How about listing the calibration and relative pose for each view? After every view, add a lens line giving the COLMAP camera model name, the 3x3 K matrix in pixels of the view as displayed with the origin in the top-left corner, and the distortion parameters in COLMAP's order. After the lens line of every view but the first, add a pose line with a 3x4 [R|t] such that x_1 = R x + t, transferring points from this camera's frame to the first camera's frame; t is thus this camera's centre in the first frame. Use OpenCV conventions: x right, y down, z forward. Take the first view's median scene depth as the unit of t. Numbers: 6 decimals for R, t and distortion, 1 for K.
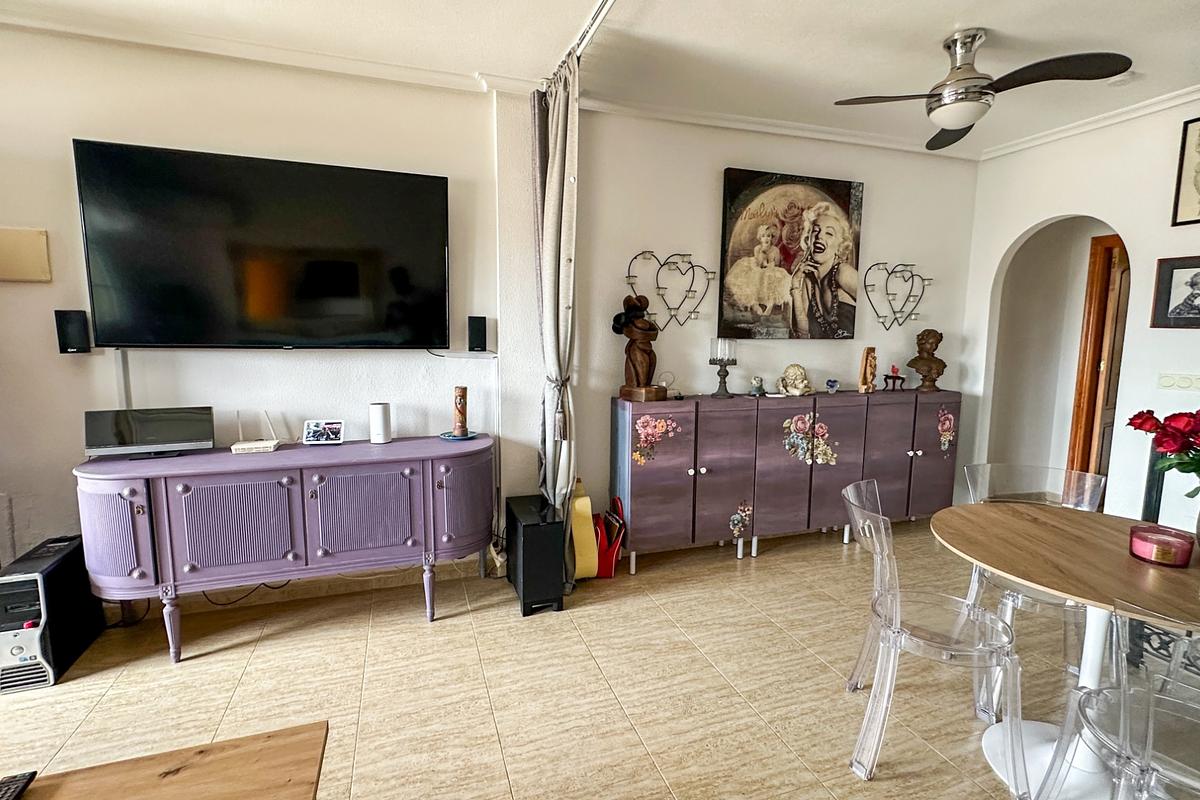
lens RADIAL K [[566.3, 0, 595.9], [0, 566.3, 398.3], [0, 0, 1]] dist [-0.002910, 0.001387]
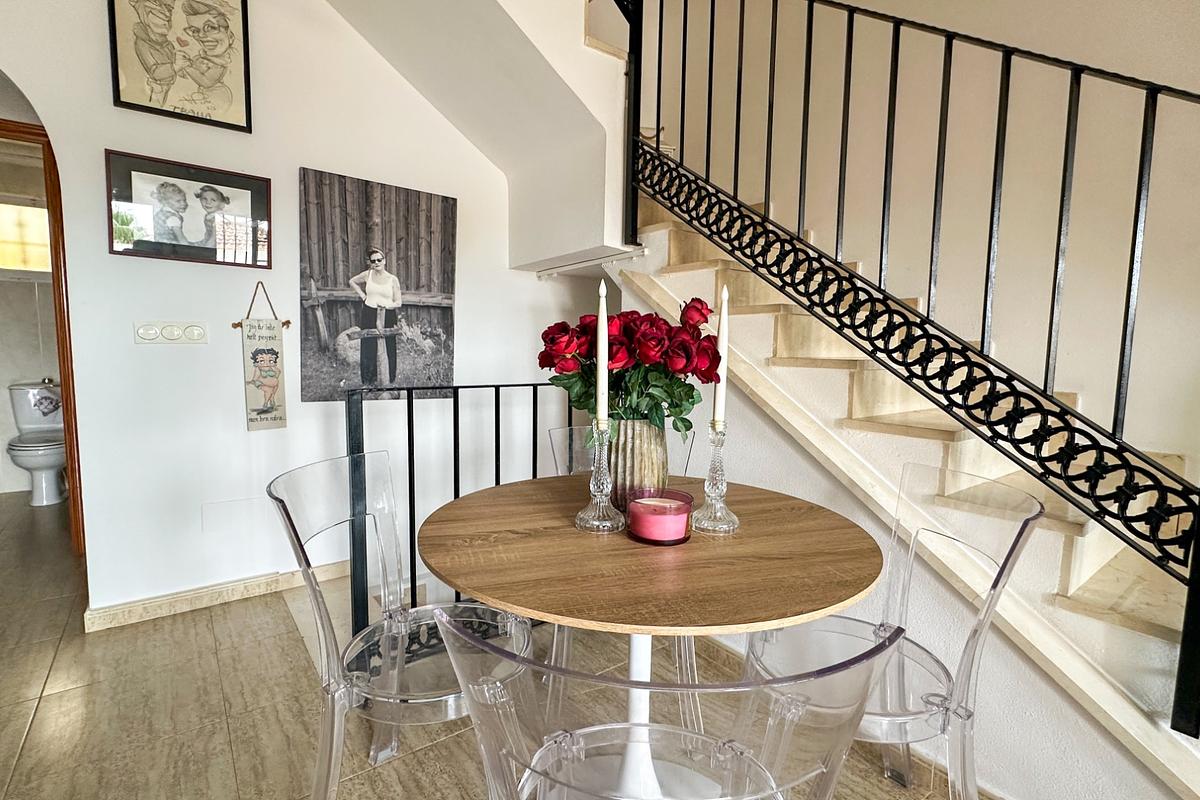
lens RADIAL K [[566.3, 0, 602.6], [0, 566.3, 398.7], [0, 0, 1]] dist [-0.002910, 0.001387]
pose [[-0.317209, -0.108983, 0.942073, 0.114436], [0.090895, 0.985308, 0.144590, 0.002725], [-0.943990, 0.131495, -0.302643, 0.550487]]
